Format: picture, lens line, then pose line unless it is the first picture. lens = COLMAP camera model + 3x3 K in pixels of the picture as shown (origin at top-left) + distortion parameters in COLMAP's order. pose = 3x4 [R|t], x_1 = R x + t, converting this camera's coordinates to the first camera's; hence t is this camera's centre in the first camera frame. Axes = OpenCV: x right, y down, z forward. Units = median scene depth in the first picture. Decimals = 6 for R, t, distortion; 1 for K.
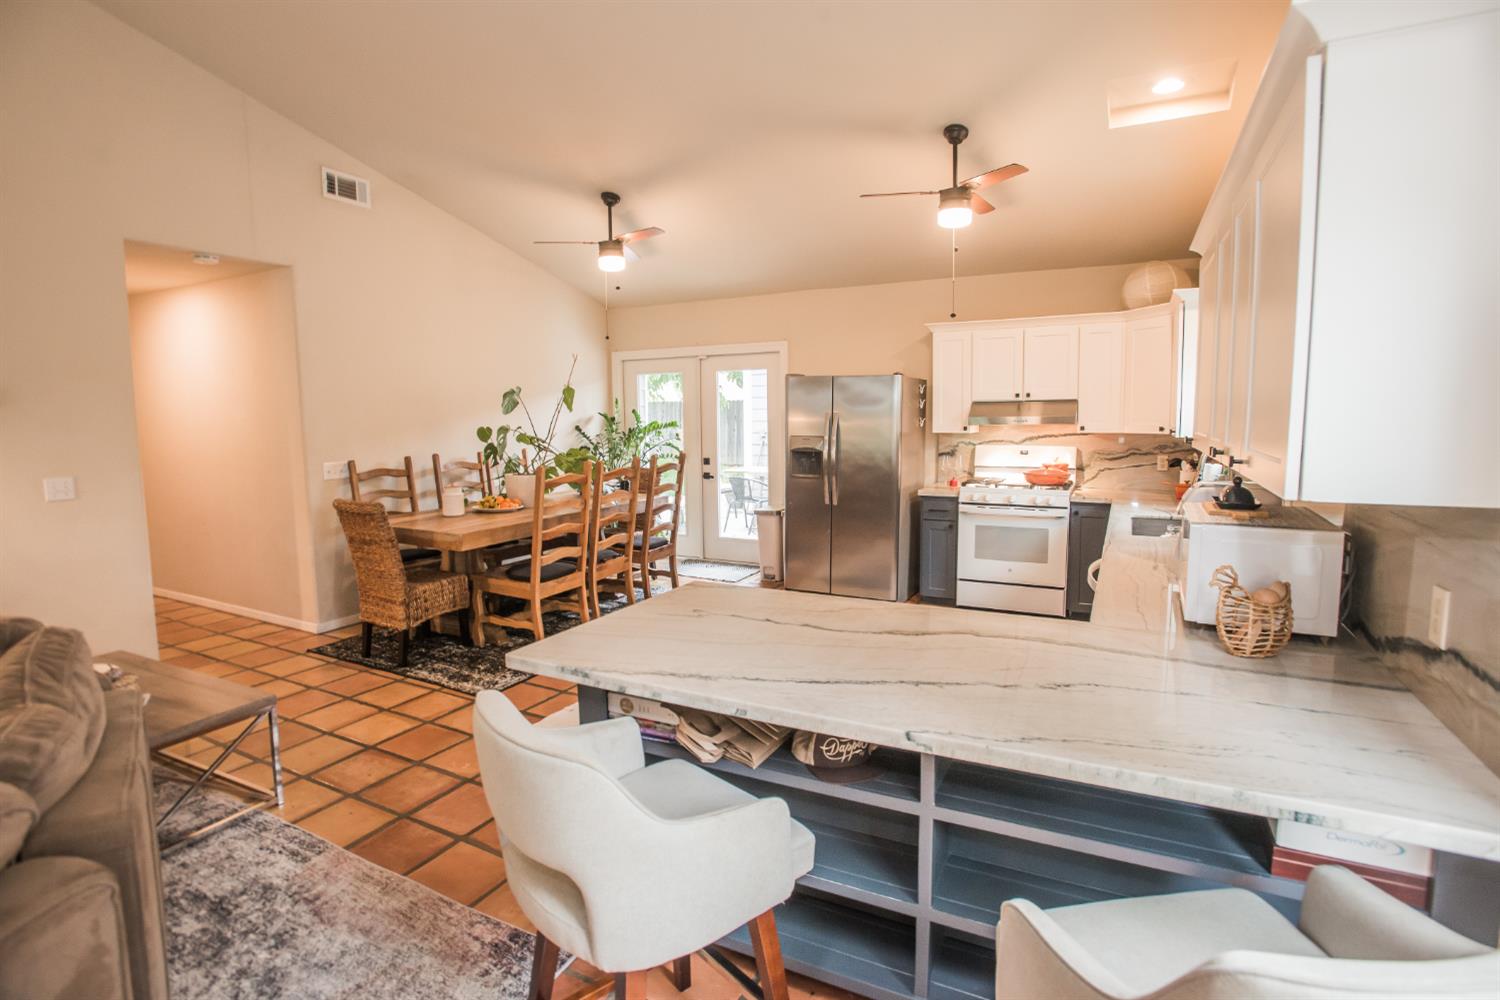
lens RADIAL K [[726.7, 0, 754.2], [0, 726.7, 495.3], [0, 0, 1]] dist [0.000332, 0.002744]
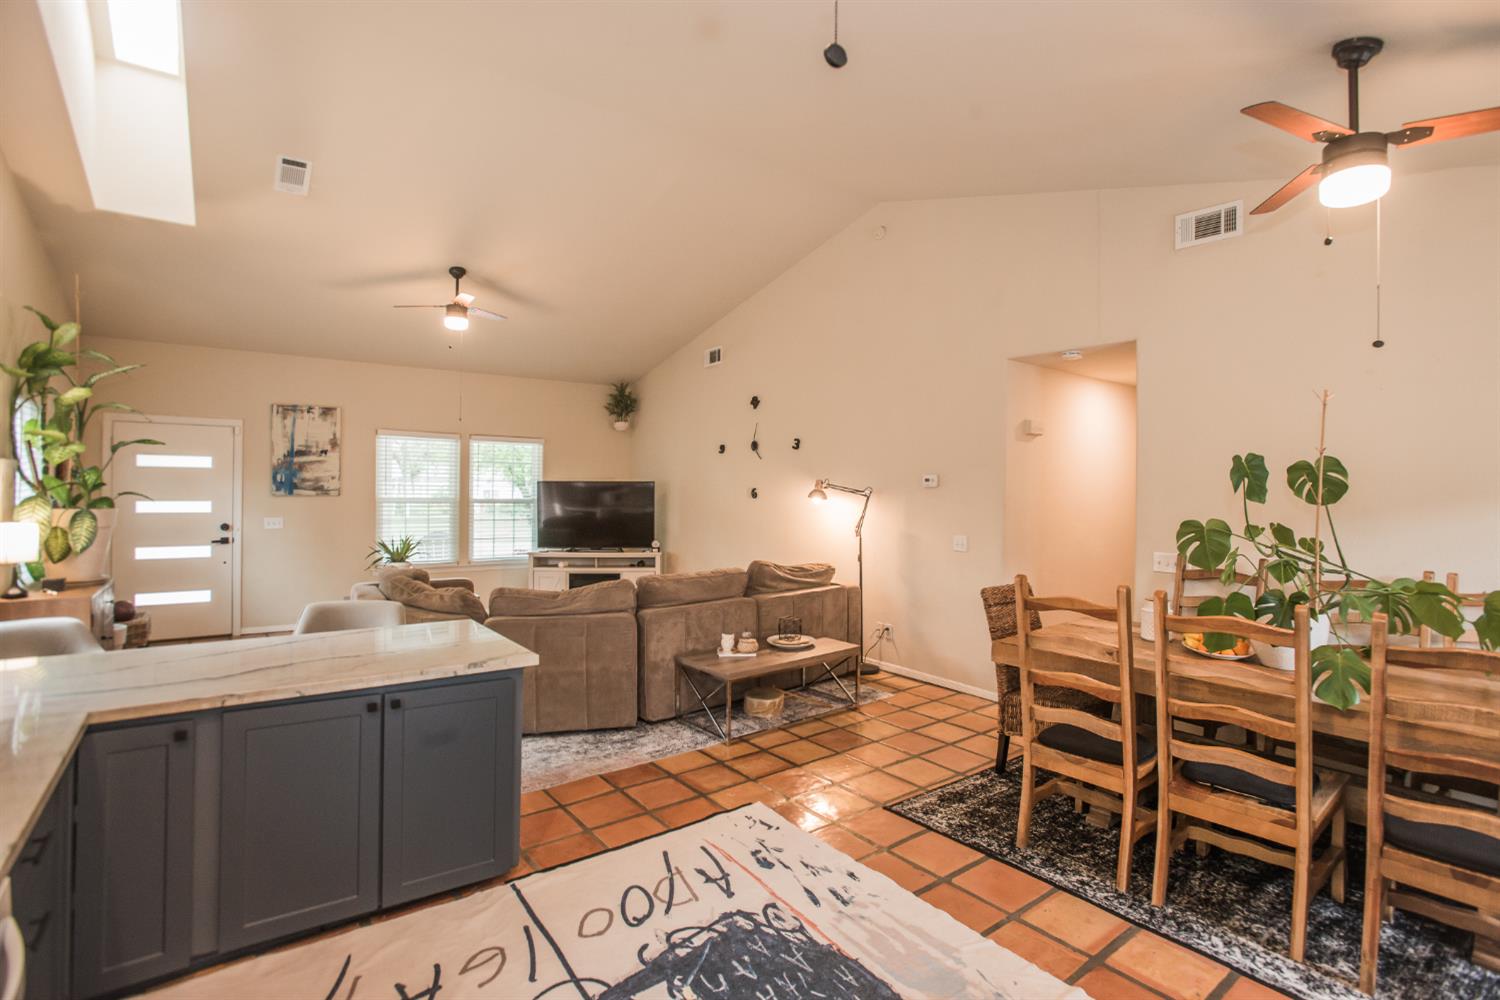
lens RADIAL K [[726.7, 0, 758.1], [0, 726.7, 494.6], [0, 0, 1]] dist [0.000332, 0.002744]
pose [[-0.442079, 0.010887, -0.896910, 0.502463], [-0.091151, 0.994205, 0.056996, -0.147666], [0.892333, 0.106951, -0.438525, 1.167127]]
